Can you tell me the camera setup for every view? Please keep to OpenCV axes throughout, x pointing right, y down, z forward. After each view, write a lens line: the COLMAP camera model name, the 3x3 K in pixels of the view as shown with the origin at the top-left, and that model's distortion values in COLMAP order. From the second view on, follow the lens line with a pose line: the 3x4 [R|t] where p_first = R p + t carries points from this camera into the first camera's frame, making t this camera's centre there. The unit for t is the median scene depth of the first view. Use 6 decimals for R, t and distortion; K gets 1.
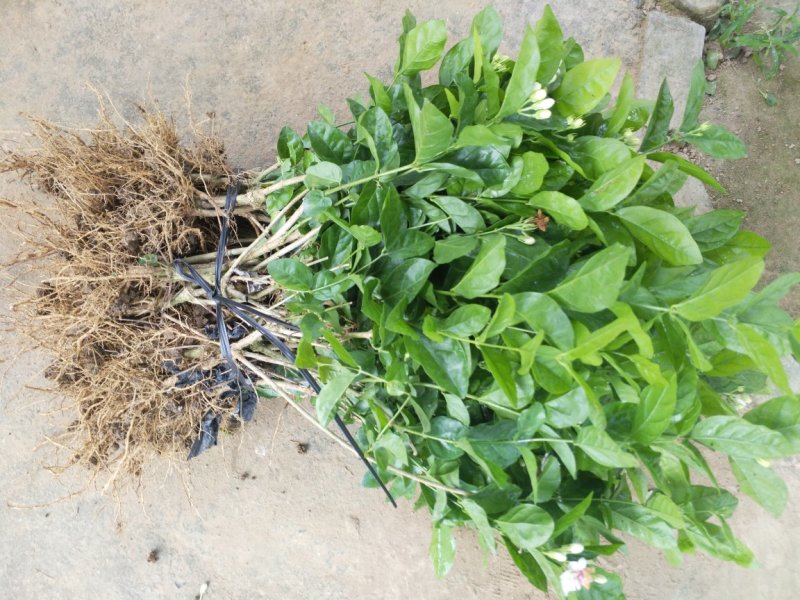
lens RADIAL K [[608.5, 0, 388.5], [0, 608.5, 299.3], [0, 0, 1]] dist [0.054929, 0.002332]
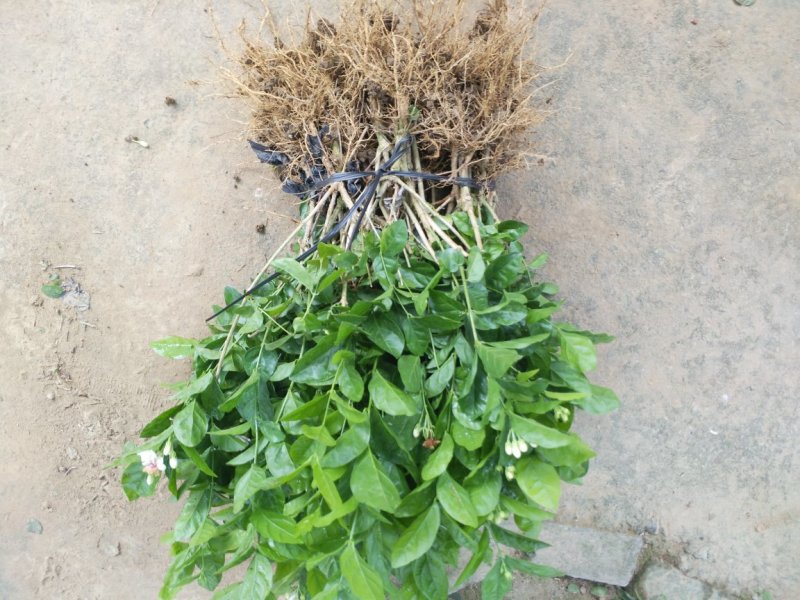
lens RADIAL K [[609.0, 0, 394.5], [0, 609.0, 297.9], [0, 0, 1]] dist [0.094472, -0.111984]
pose [[-0.017066, 0.999175, 0.036849, -0.080140], [-0.998617, -0.018866, 0.049074, -0.096590], [0.049729, -0.035961, 0.998115, -0.212280]]
